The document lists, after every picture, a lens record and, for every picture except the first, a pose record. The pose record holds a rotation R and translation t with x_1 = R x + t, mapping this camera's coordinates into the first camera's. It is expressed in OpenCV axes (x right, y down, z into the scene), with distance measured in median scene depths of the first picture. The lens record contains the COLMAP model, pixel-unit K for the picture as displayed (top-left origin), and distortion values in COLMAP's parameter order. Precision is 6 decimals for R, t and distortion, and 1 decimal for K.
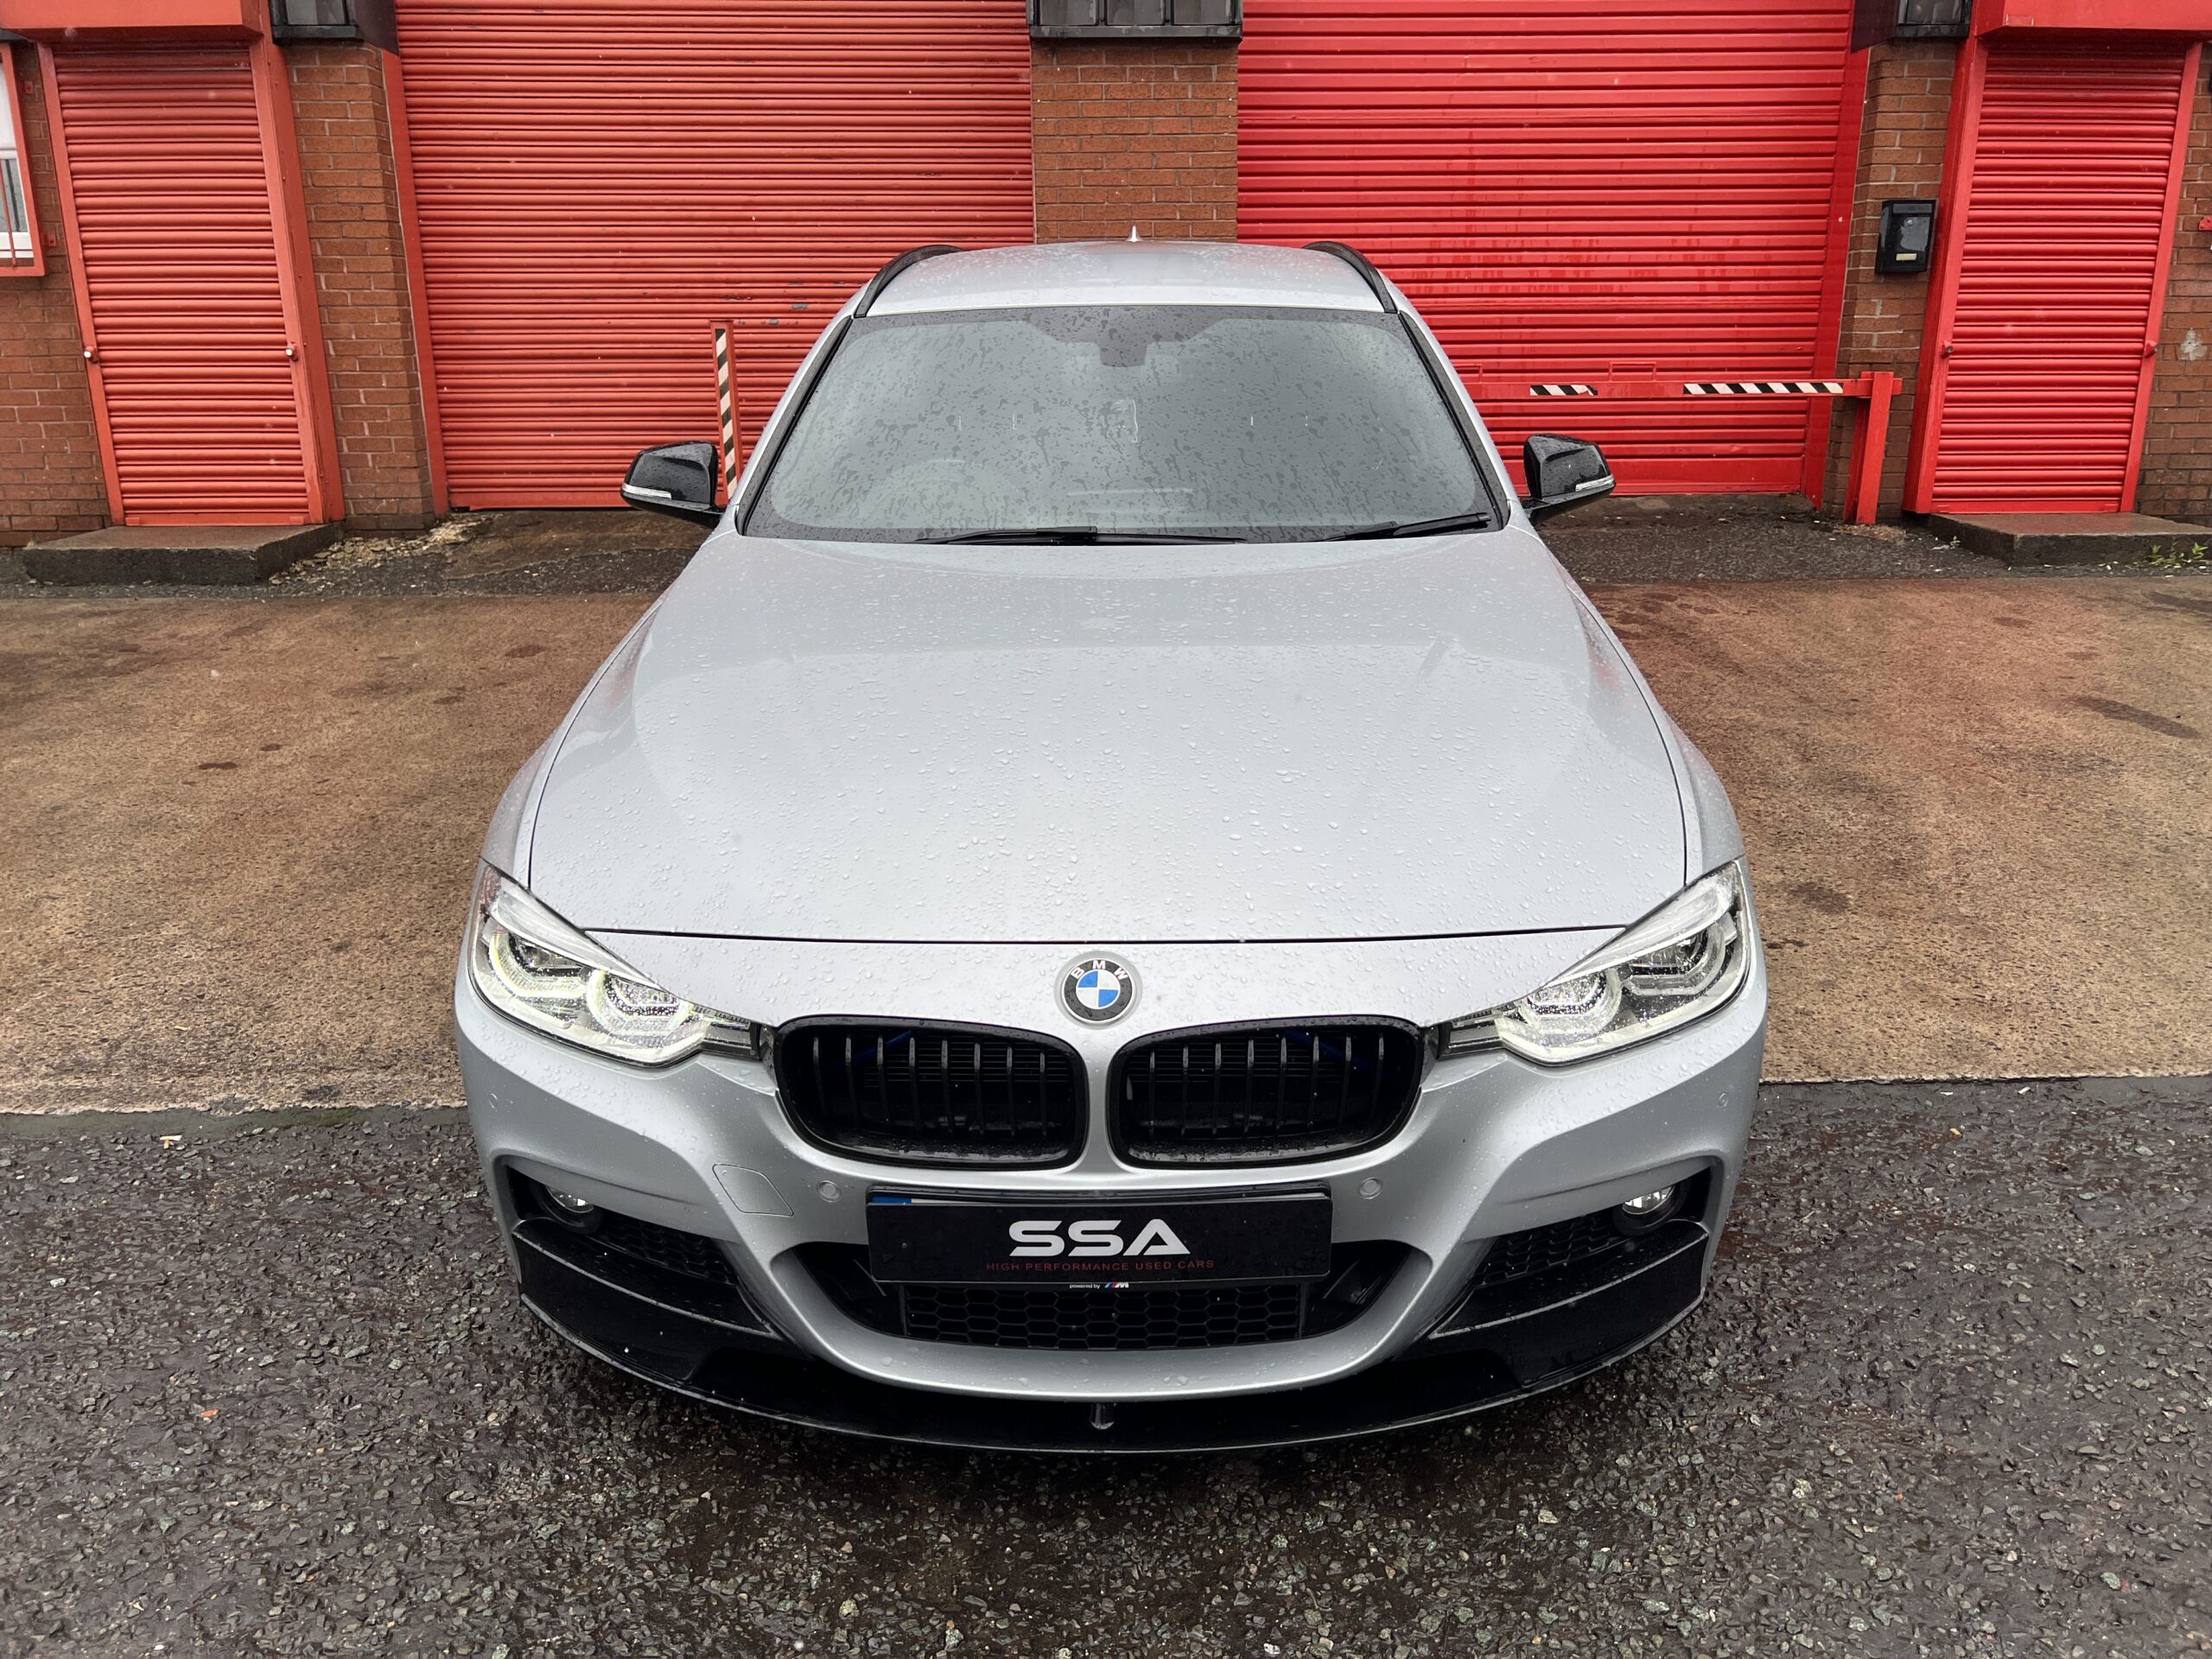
lens RADIAL K [[1673.1, 0, 1127.5], [0, 1673.1, 819.0], [0, 0, 1]] dist [0.038862, -0.046055]
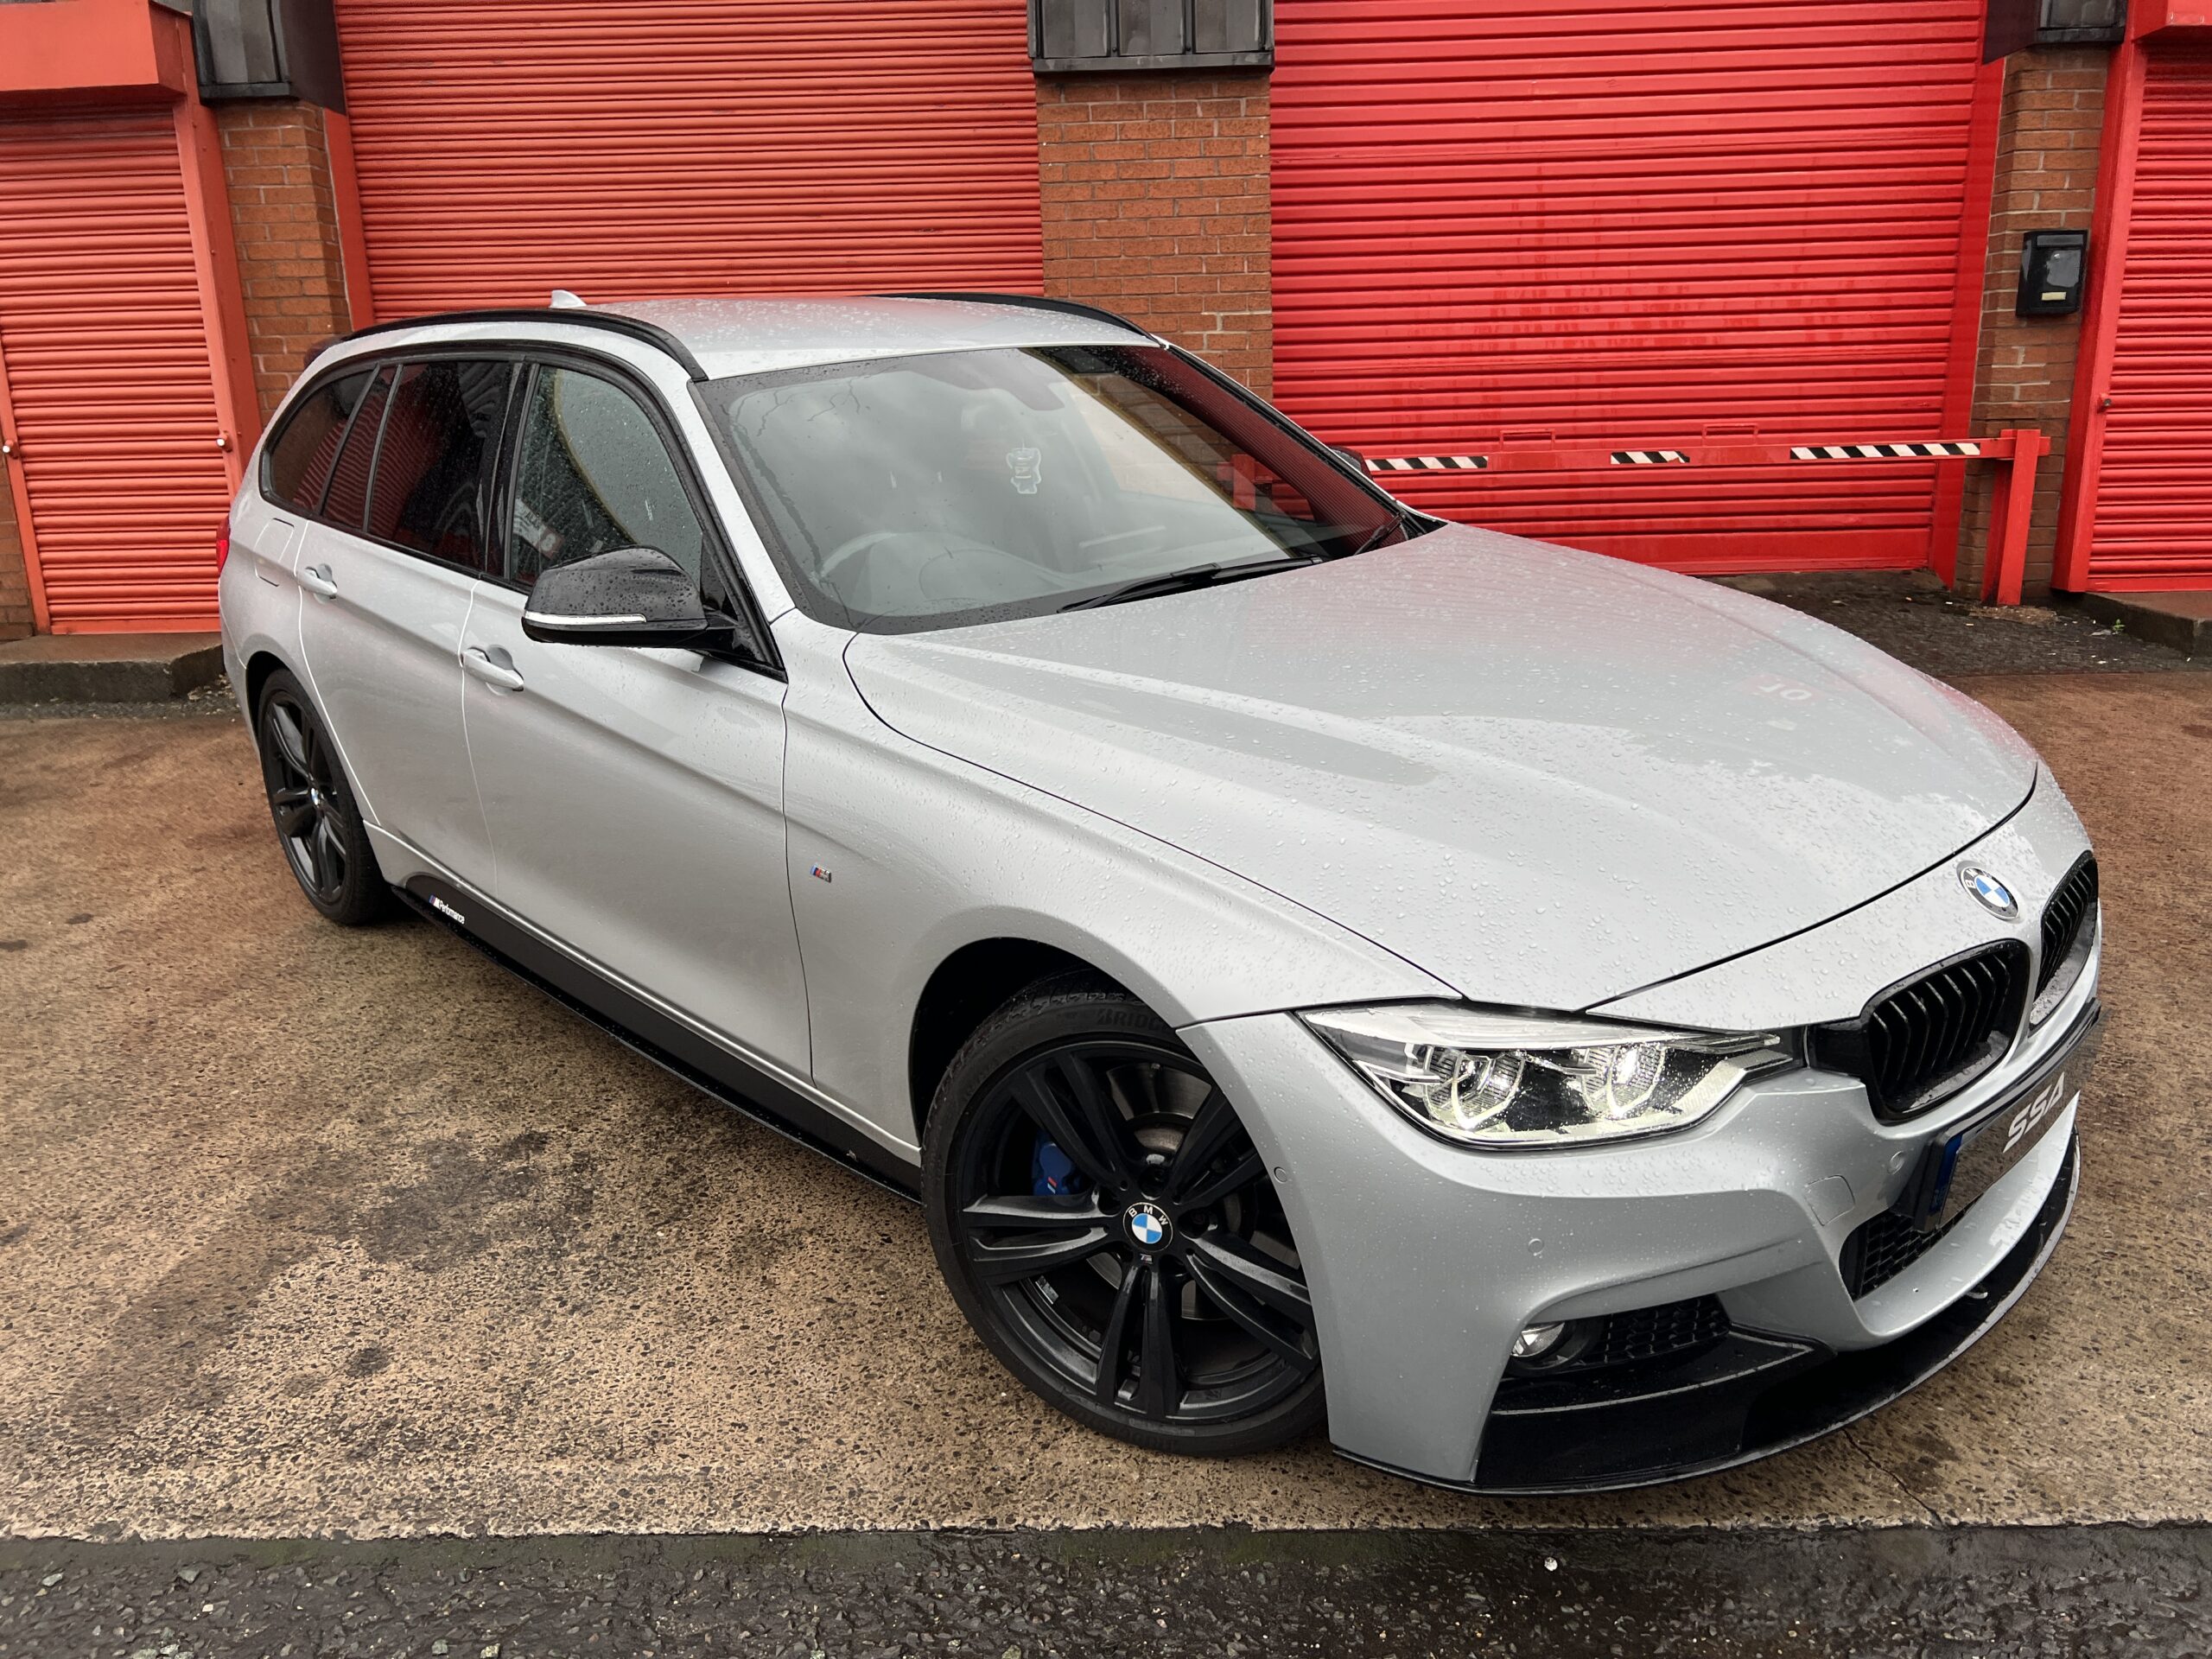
lens RADIAL K [[1673.1, 0, 1125.5], [0, 1673.1, 848.5], [0, 0, 1]] dist [0.038862, -0.046055]
pose [[0.998560, -0.005609, -0.053351, 0.034765], [0.004545, 0.999789, -0.020035, -0.037841], [0.053452, 0.019763, 0.998375, 0.124596]]
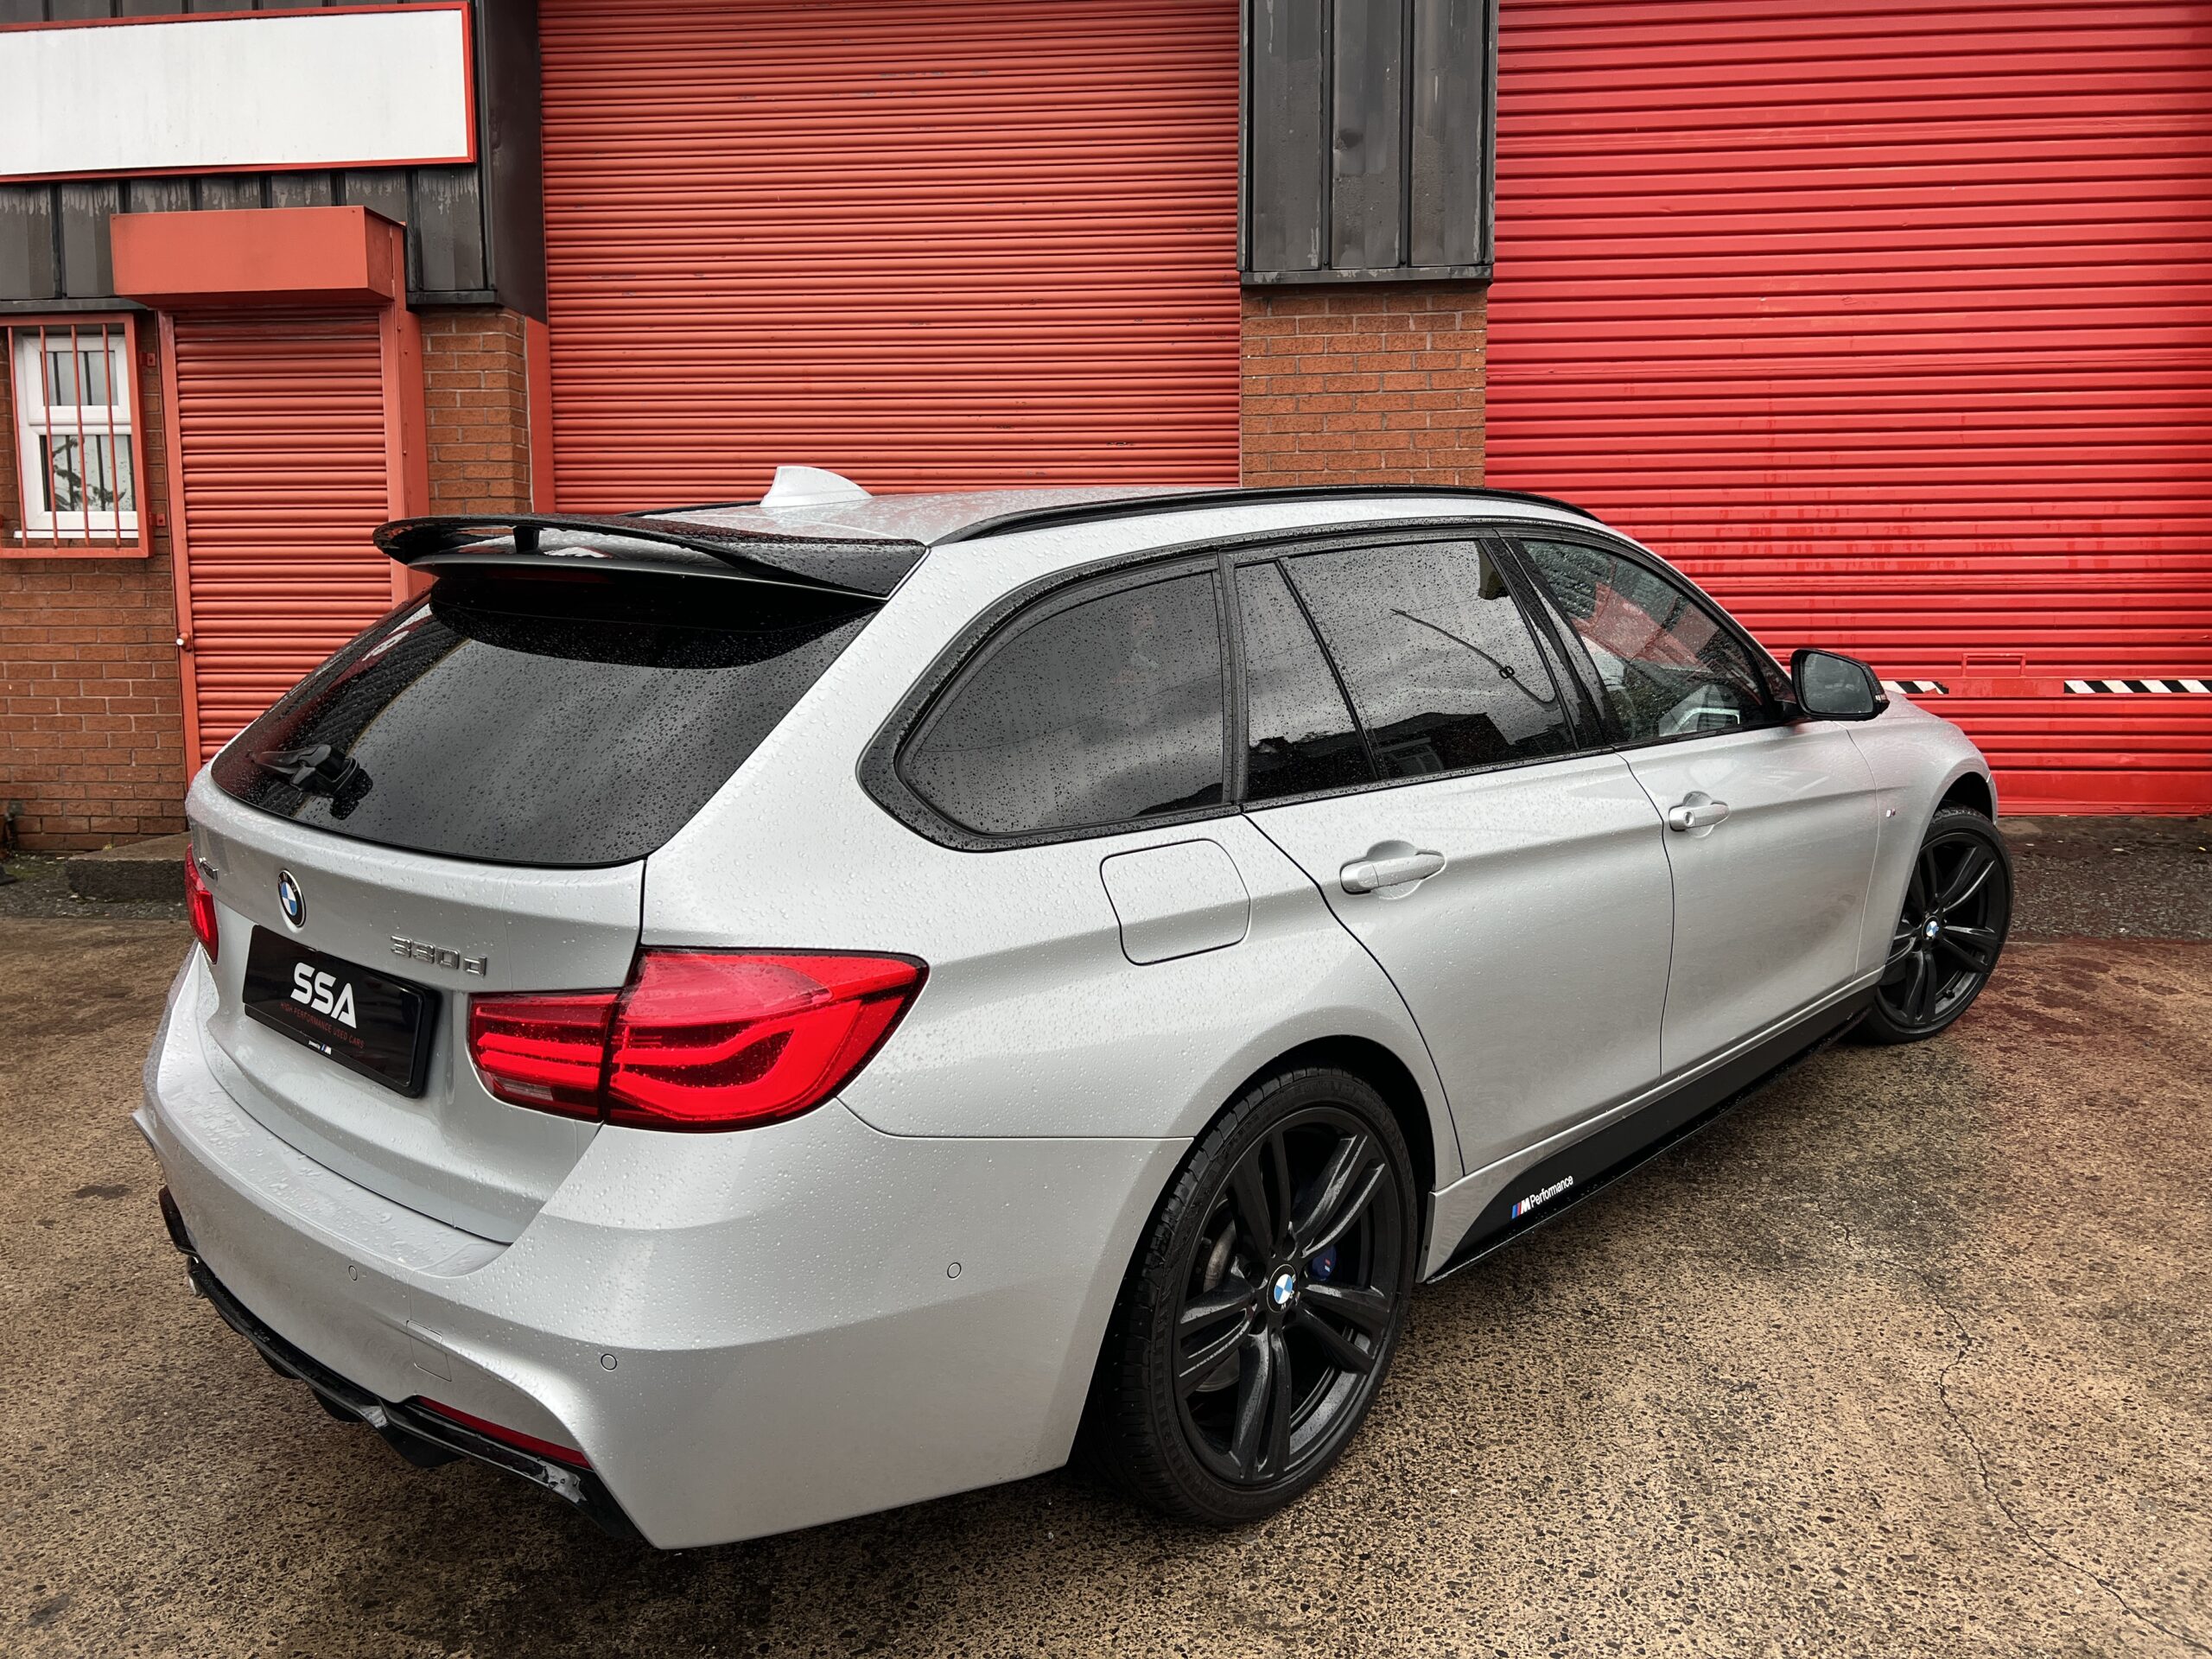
lens RADIAL K [[1673.1, 0, 1121.2], [0, 1673.1, 813.4], [0, 0, 1]] dist [0.038862, -0.046055]
pose [[0.992521, 0.014372, -0.121229, -0.010428], [-0.034285, 0.985895, -0.163818, -0.055270], [0.117165, 0.166749, 0.979013, 0.194506]]
